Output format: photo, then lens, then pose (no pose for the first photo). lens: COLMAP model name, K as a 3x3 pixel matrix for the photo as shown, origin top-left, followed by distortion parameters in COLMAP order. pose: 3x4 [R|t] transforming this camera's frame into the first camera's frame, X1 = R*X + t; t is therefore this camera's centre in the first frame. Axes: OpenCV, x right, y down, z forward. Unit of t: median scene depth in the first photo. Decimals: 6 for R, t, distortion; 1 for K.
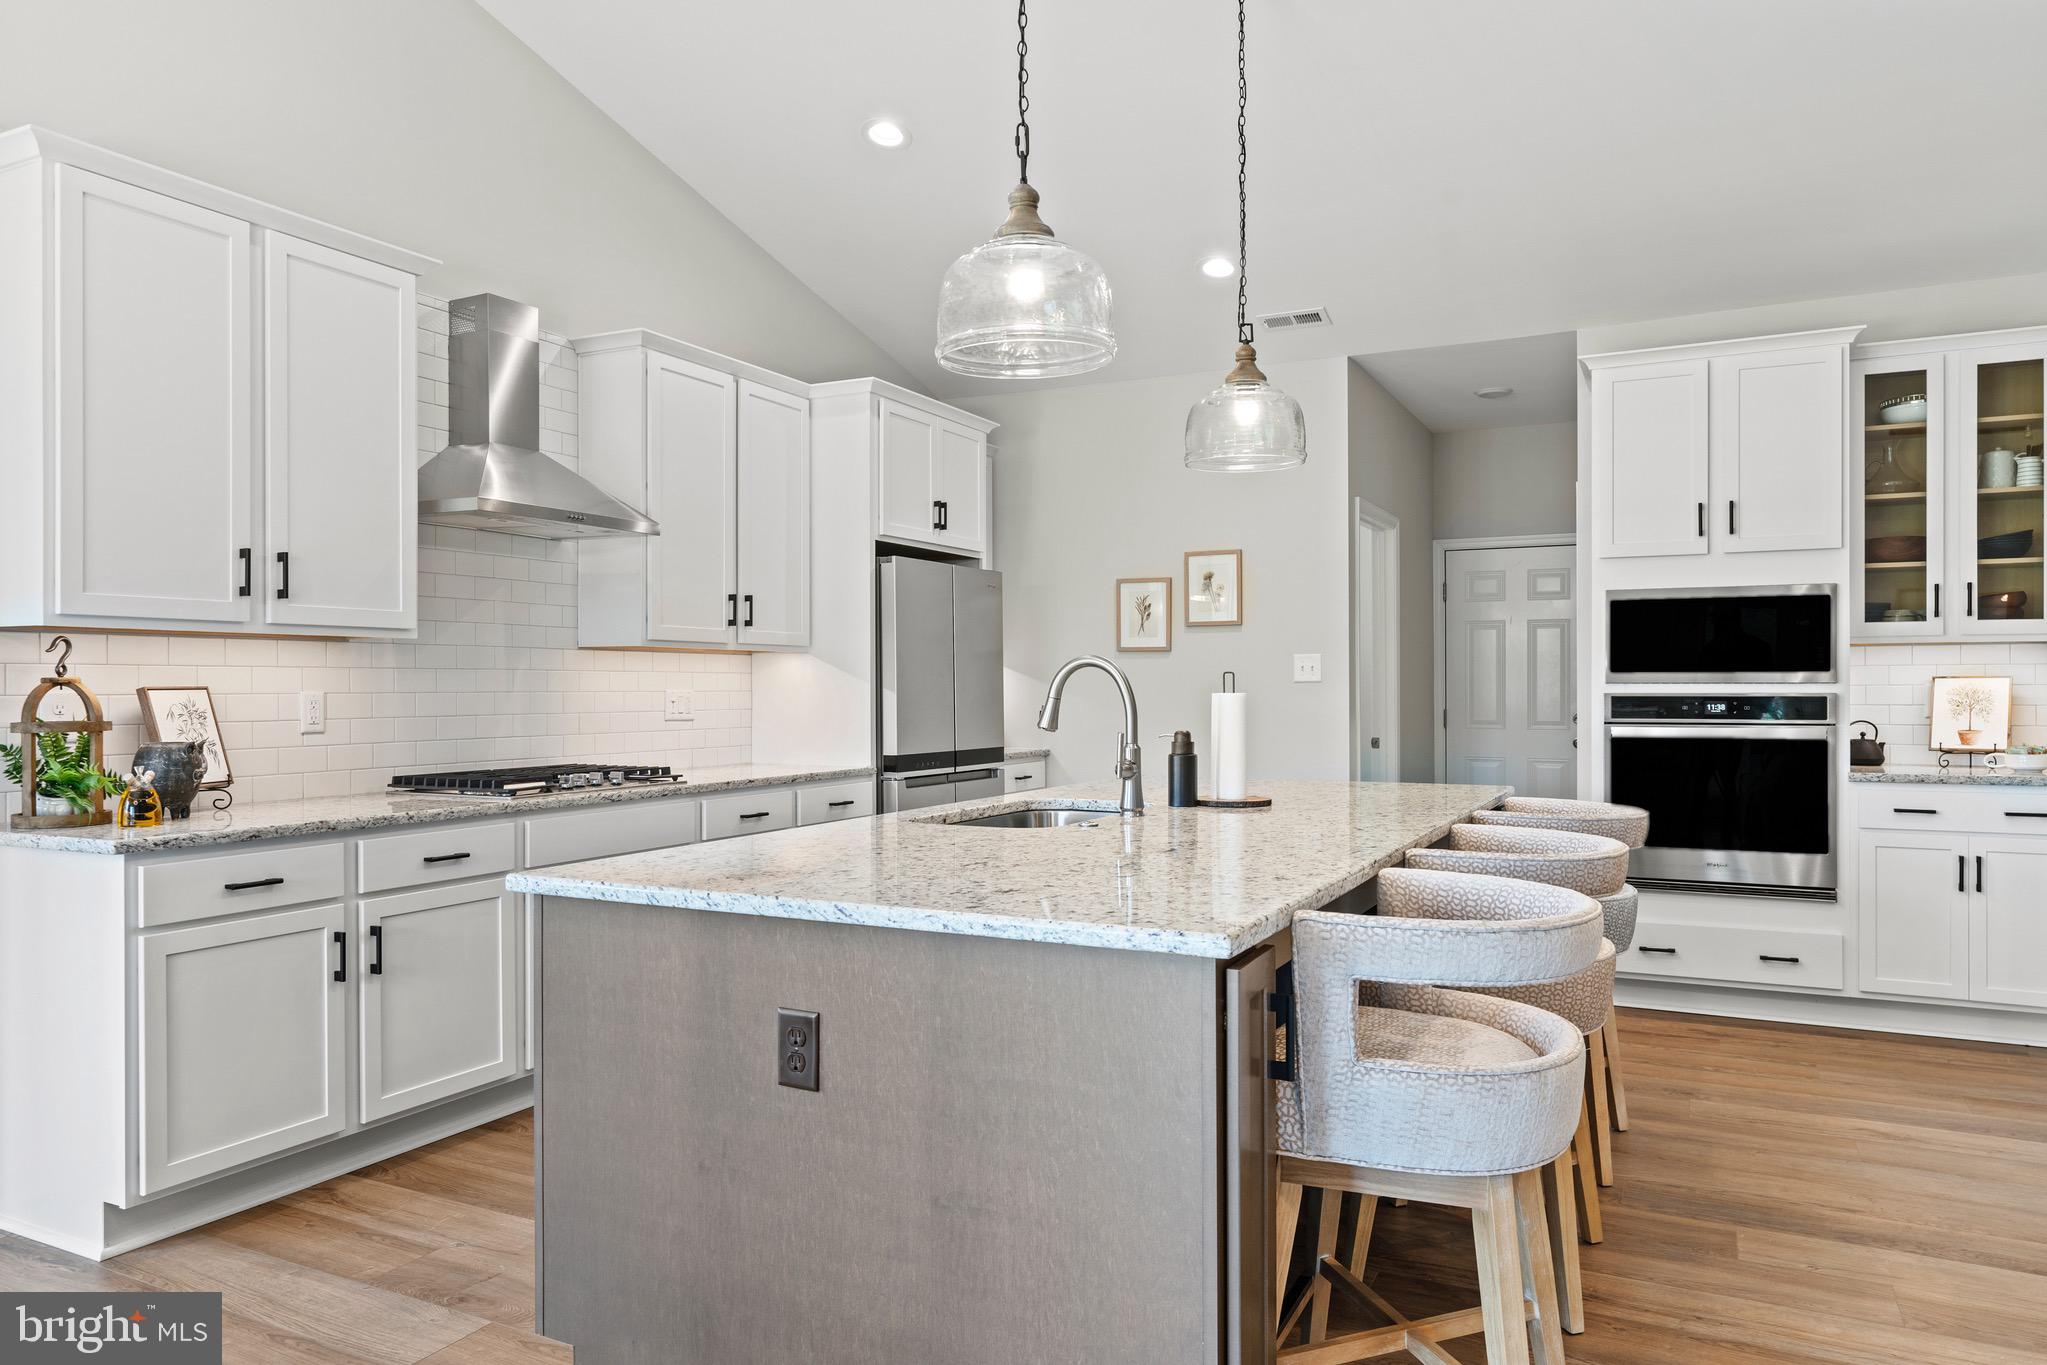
lens RADIAL K [[1331.8, 0, 1016.1], [0, 1331.8, 685.7], [0, 0, 1]] dist [-0.005286, -0.000645]
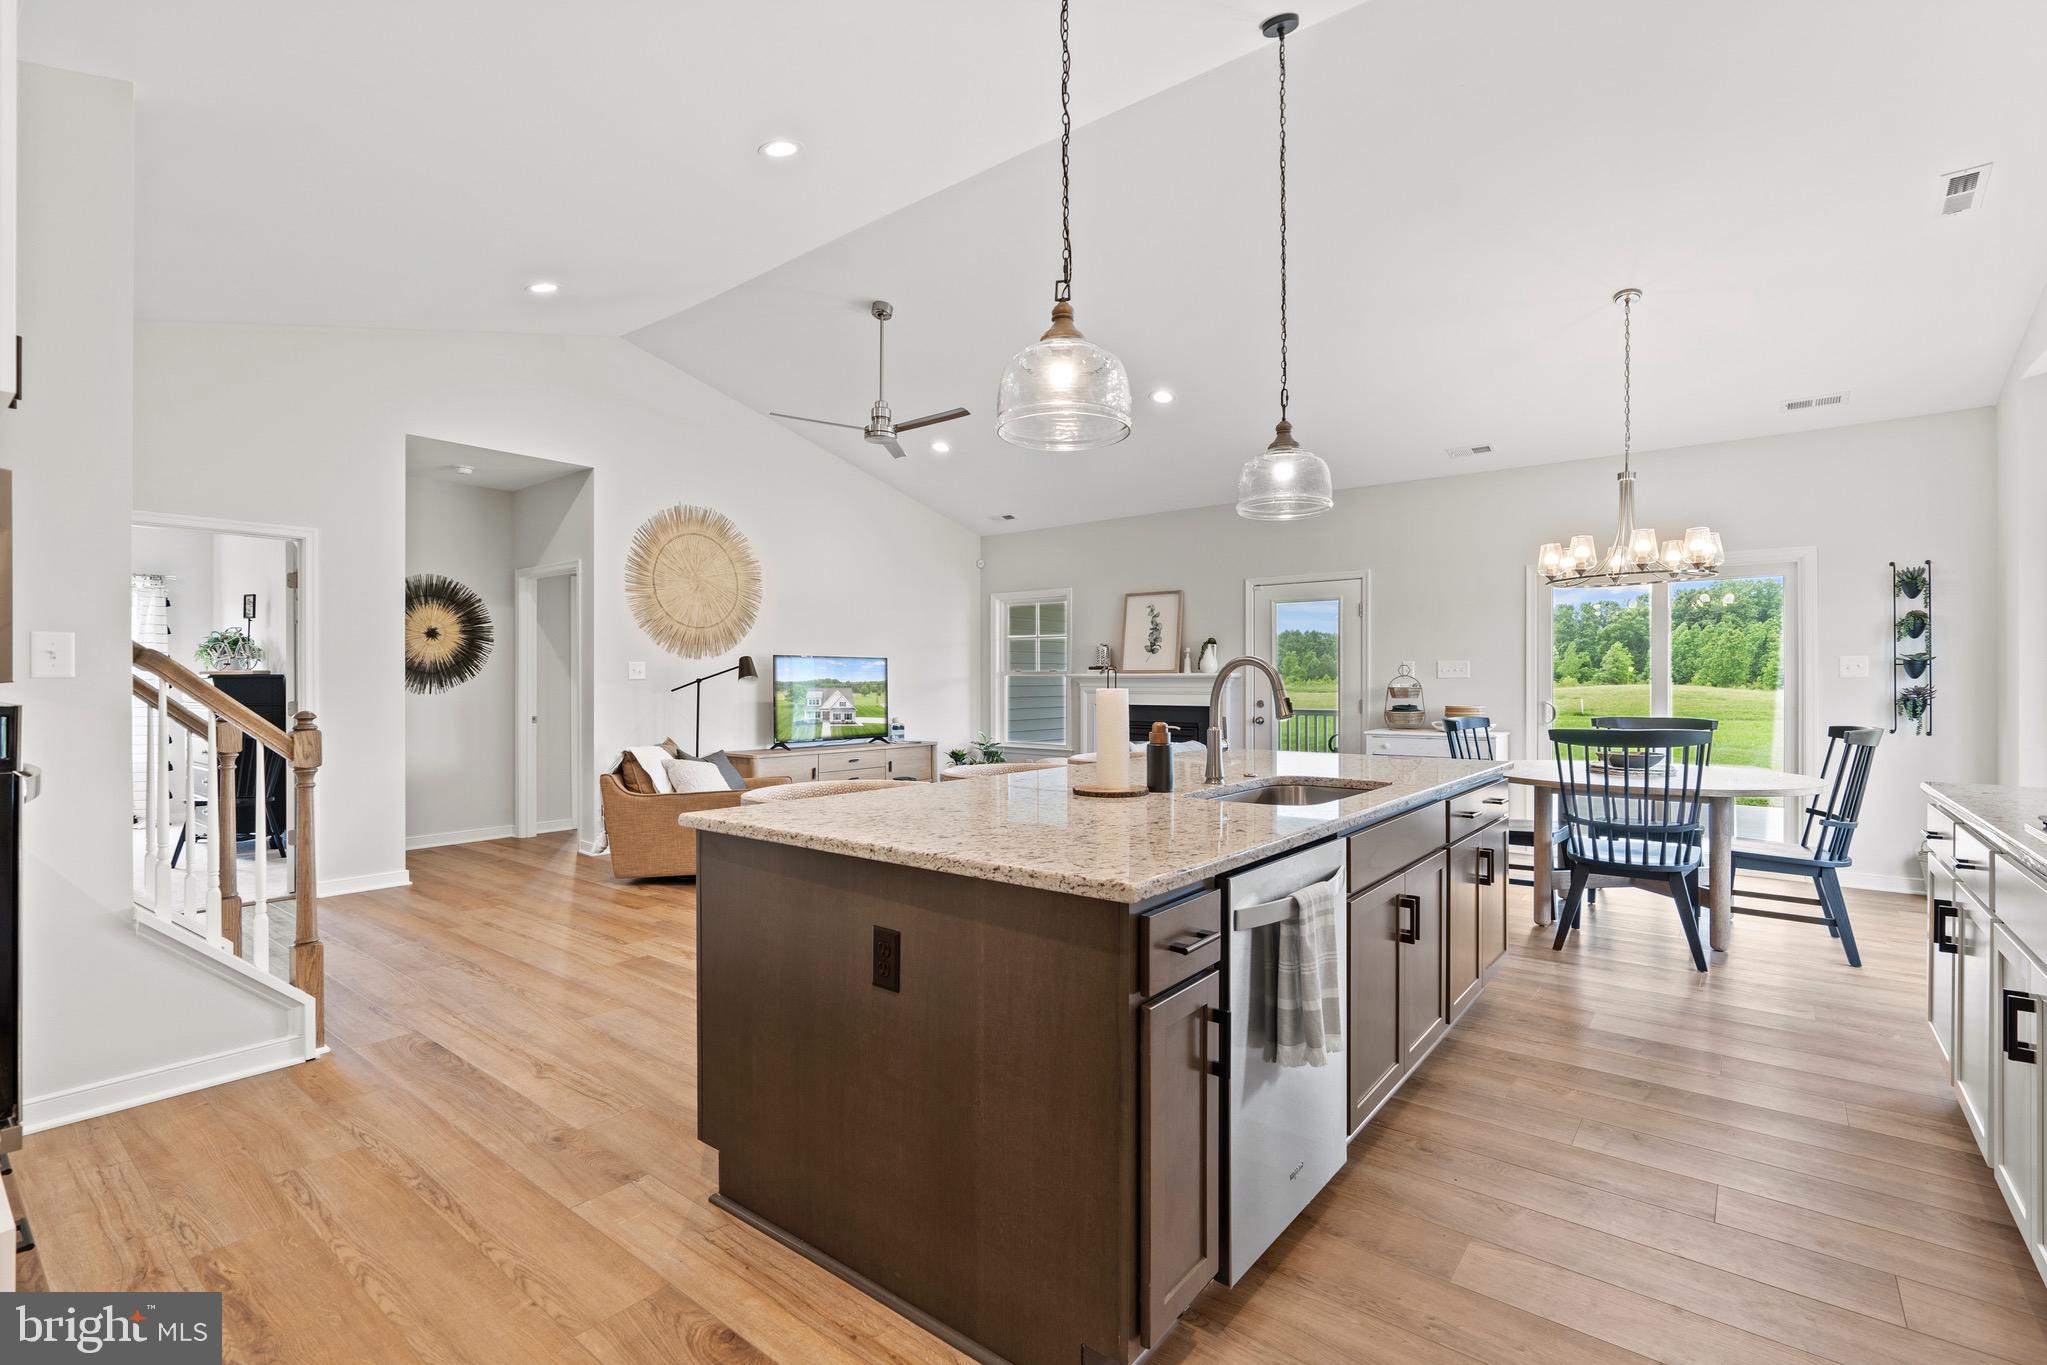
lens RADIAL K [[936.4, 0, 1012.0], [0, 936.4, 680.4], [0, 0, 1]] dist [-0.013341, 0.005599]
pose [[-0.978051, 0.006067, 0.208277, 0.064596], [0.006077, 0.999981, -0.000592, -0.001011], [-0.208277, 0.000686, -0.978070, 1.394091]]
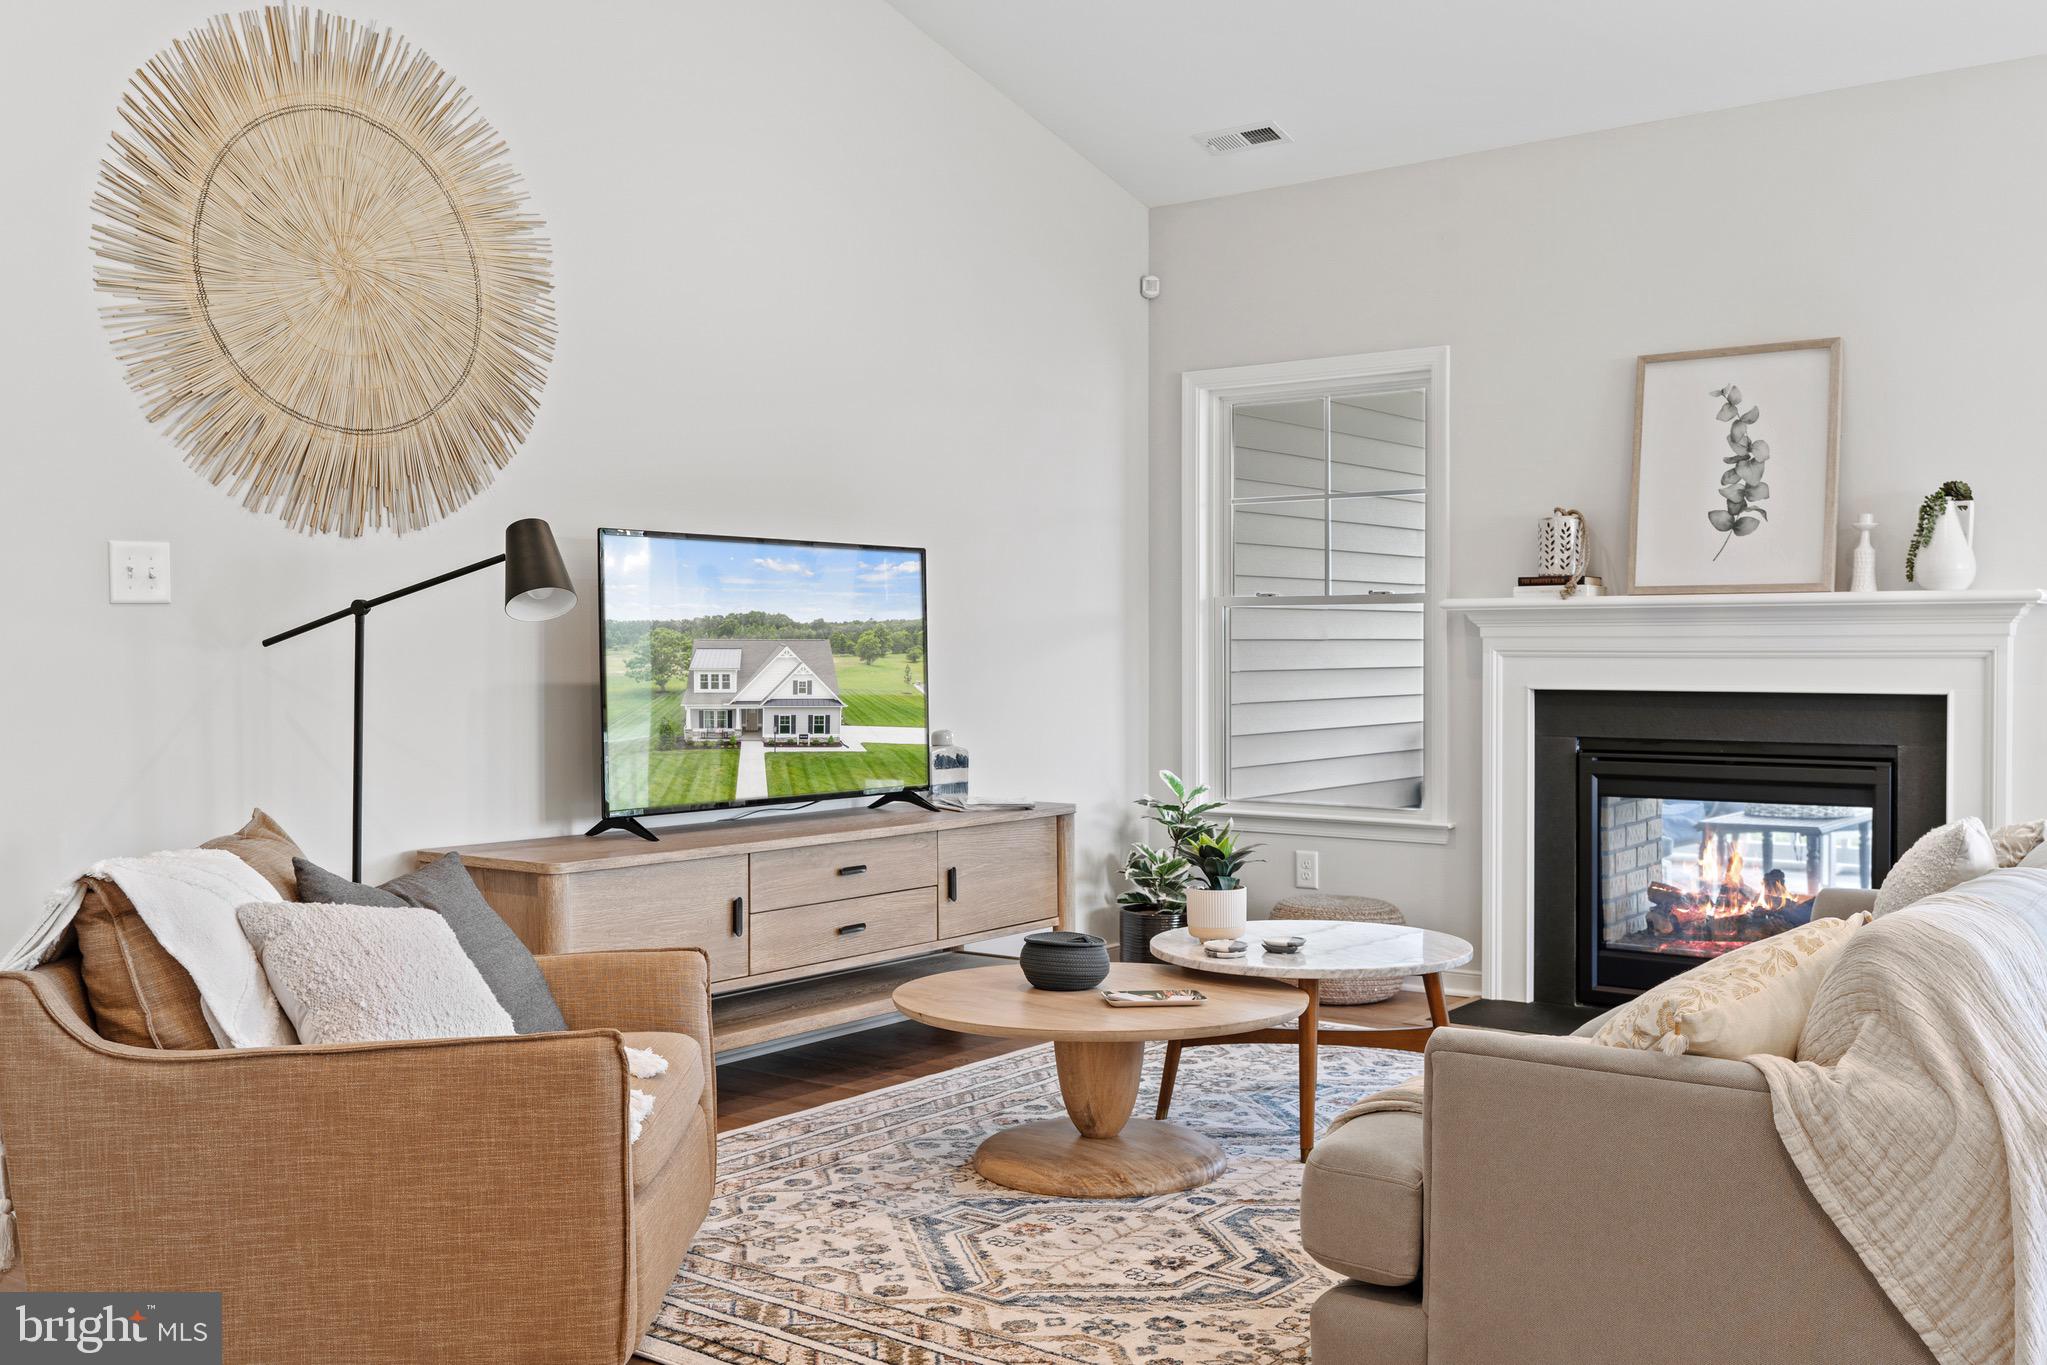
lens RADIAL K [[1937.1, 0, 997.3], [0, 1937.1, 677.6], [0, 0, 1]] dist [0.007478, 0.000000]
pose [[-0.983326, 0.005138, 0.181777, 0.429873], [0.007999, 0.999855, 0.015006, 0.017028], [-0.181674, 0.016210, -0.983225, 0.837960]]
